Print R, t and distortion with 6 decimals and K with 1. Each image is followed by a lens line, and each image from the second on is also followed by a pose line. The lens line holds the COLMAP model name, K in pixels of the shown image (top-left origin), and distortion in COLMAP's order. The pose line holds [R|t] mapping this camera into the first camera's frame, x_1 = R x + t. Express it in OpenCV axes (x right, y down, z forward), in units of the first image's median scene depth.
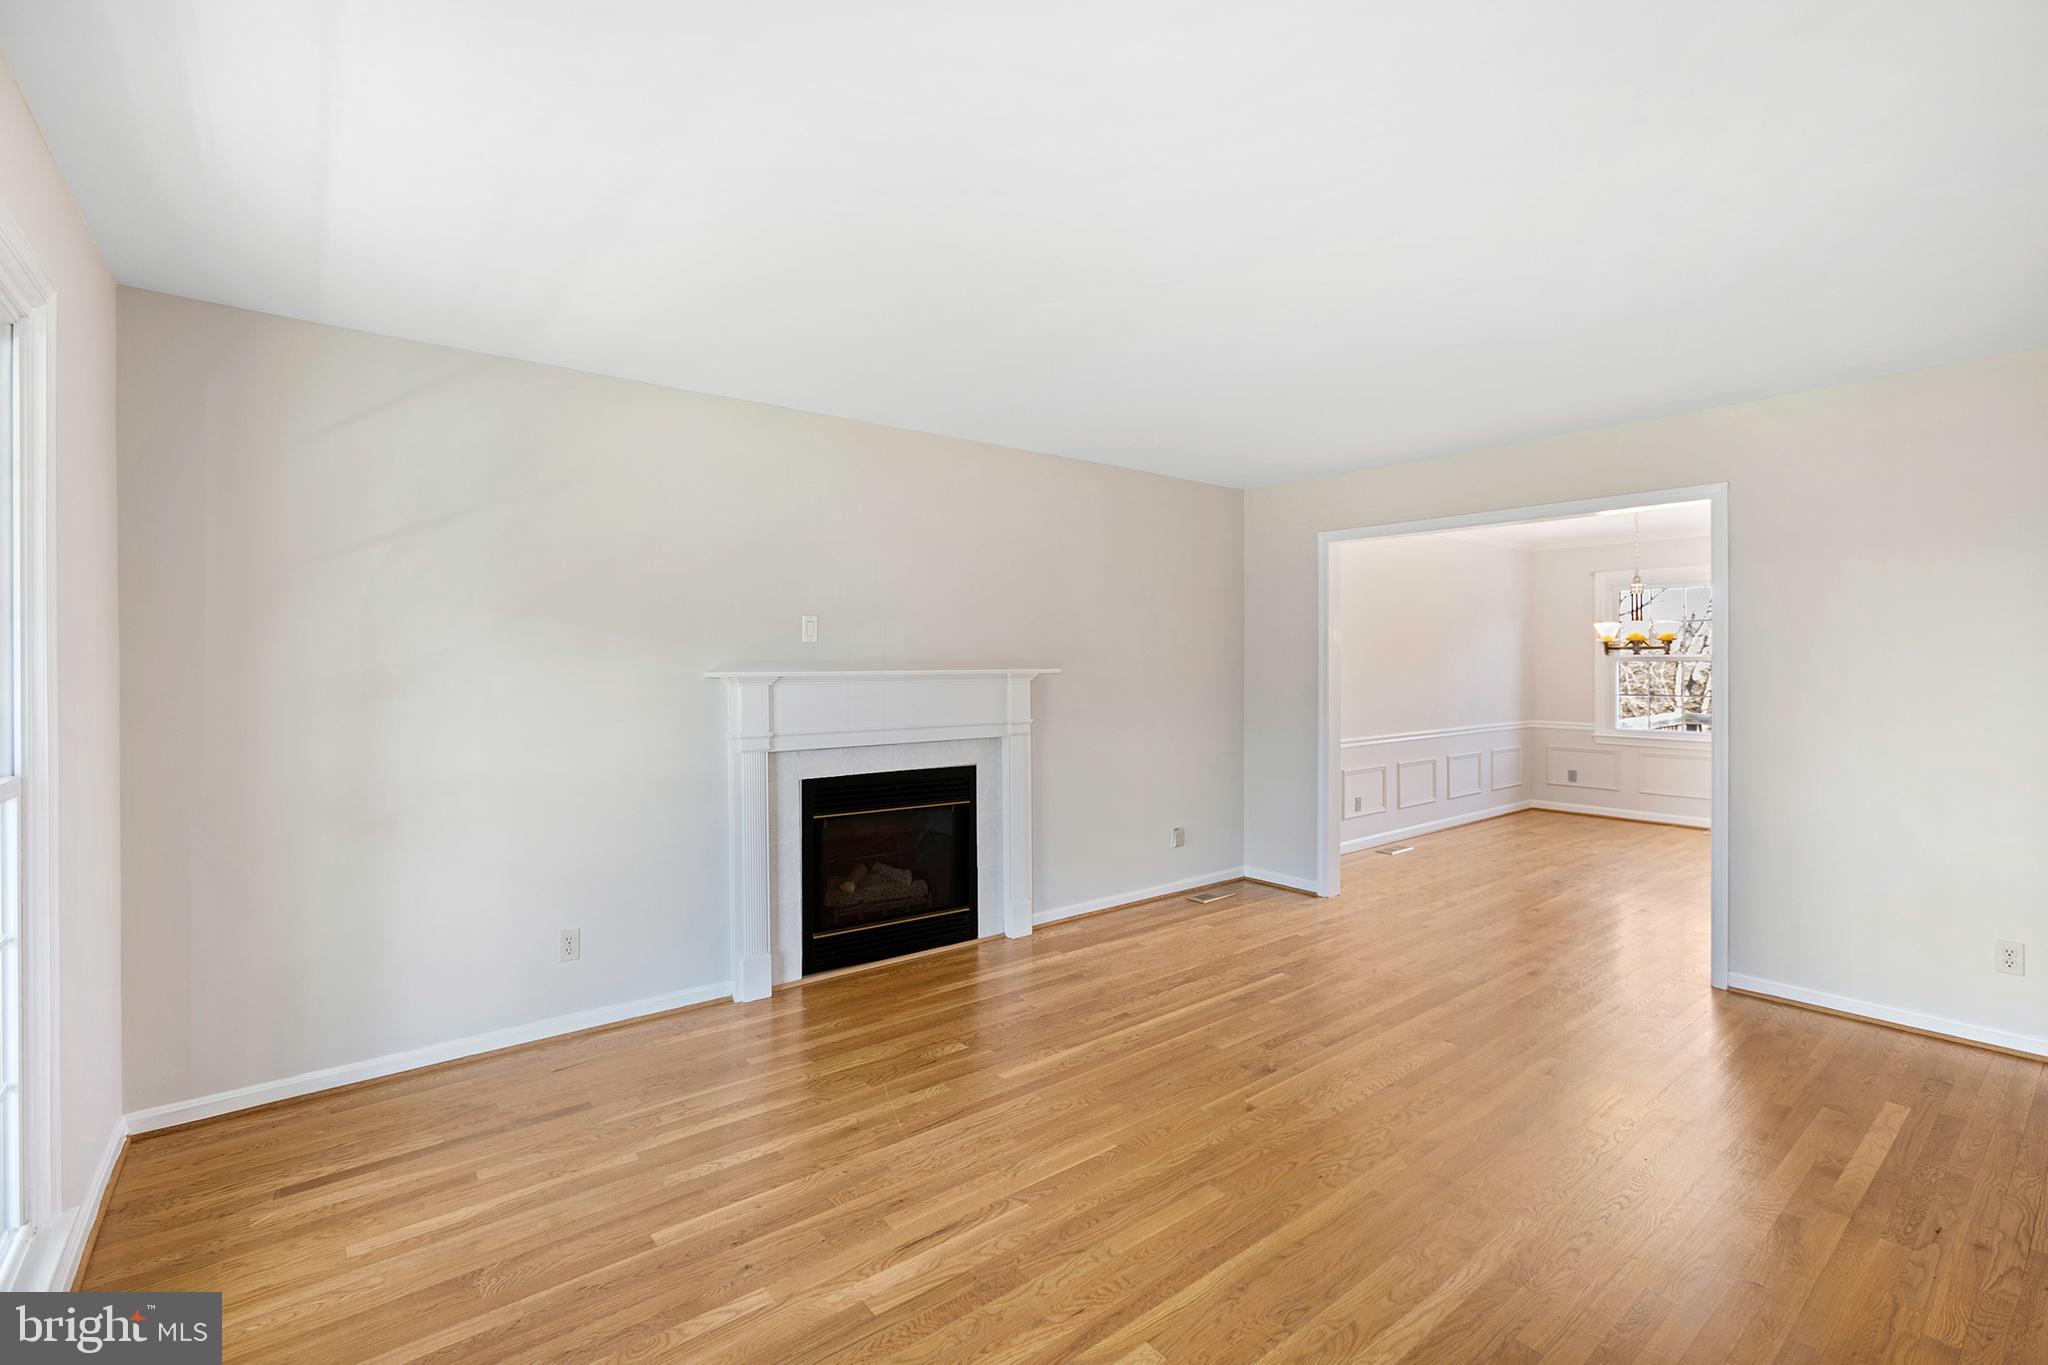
lens RADIAL K [[915.6, 0, 1024.2], [0, 915.6, 674.2], [0, 0, 1]] dist [-0.027692, 0.018659]
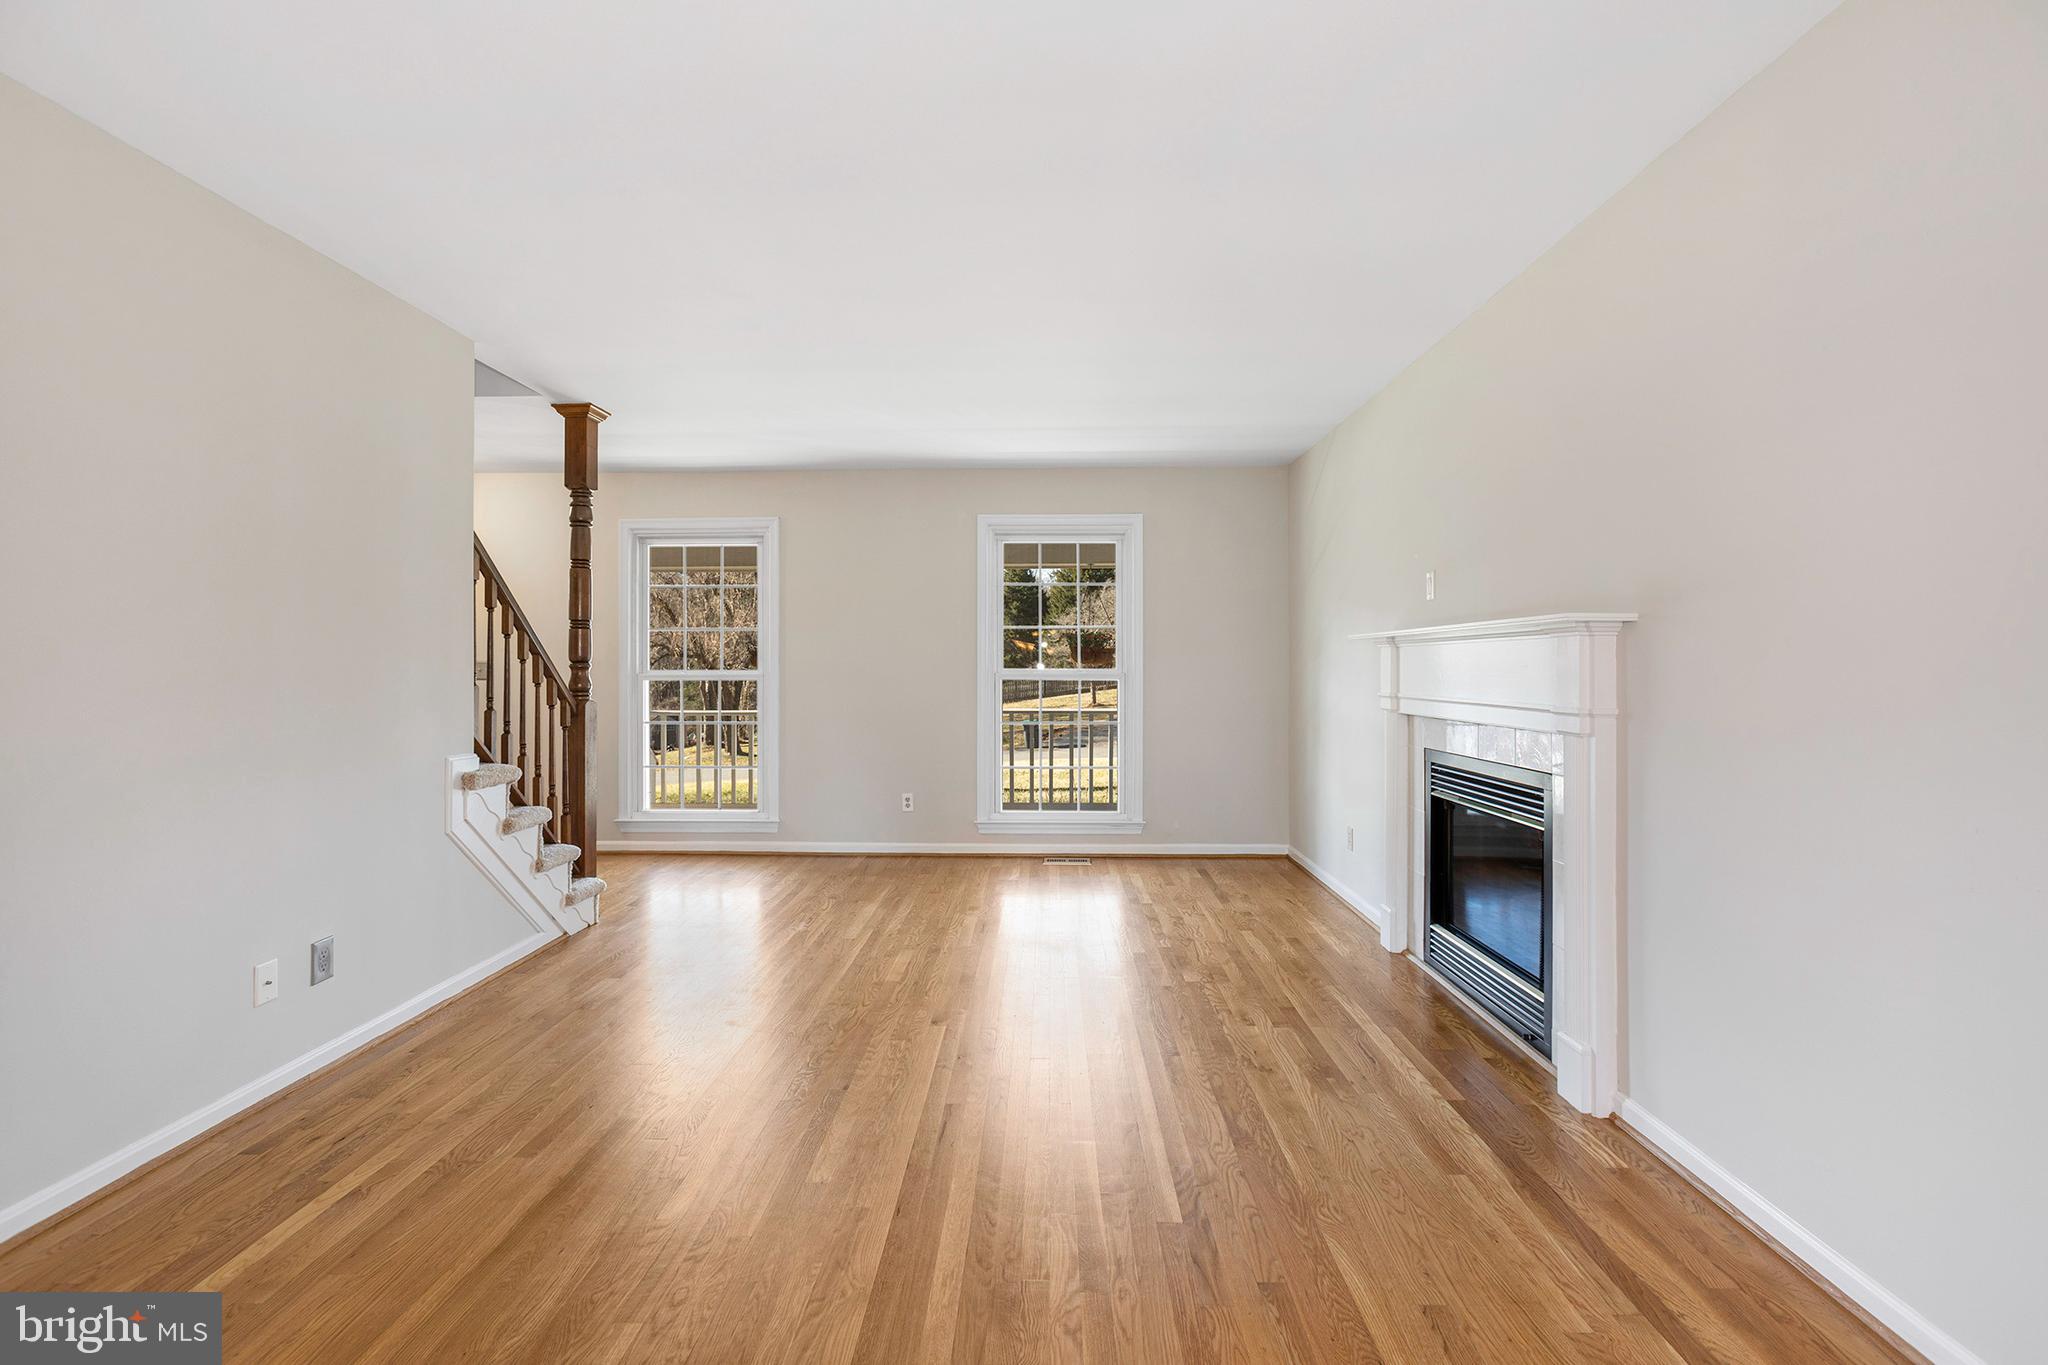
lens RADIAL K [[909.8, 0, 1030.3], [0, 909.8, 669.9], [0, 0, 1]] dist [-0.004451, 0.000522]
pose [[-0.639538, 0.007775, -0.768720, 0.740319], [-0.005597, 0.999875, 0.014770, 0.024721], [0.768739, 0.013749, -0.639414, 1.302719]]
